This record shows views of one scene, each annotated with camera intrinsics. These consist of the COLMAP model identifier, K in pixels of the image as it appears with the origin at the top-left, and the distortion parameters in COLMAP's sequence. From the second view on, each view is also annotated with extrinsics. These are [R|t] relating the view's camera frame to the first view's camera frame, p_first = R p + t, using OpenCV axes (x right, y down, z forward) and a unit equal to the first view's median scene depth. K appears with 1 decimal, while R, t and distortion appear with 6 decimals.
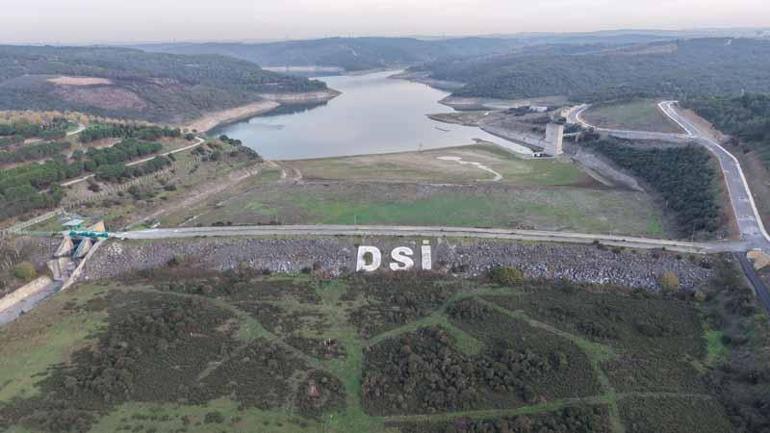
lens RADIAL K [[544.7, 0, 385.0], [0, 544.7, 216.5], [0, 0, 1]] dist [0.005848, -0.023083]
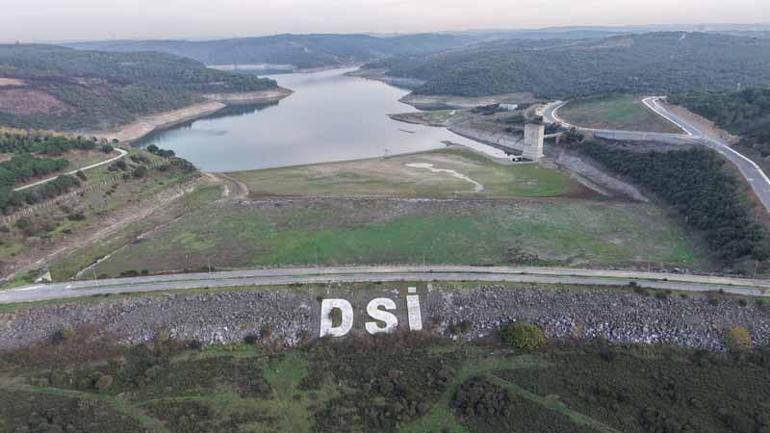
lens RADIAL K [[544.7, 0, 385.0], [0, 544.7, 216.5], [0, 0, 1]] dist [0.005848, -0.023083]
pose [[0.996428, -0.029903, 0.078969, -0.010520], [0.029609, 0.999550, 0.004887, -0.034540], [-0.079080, -0.002532, 0.996865, 0.145456]]
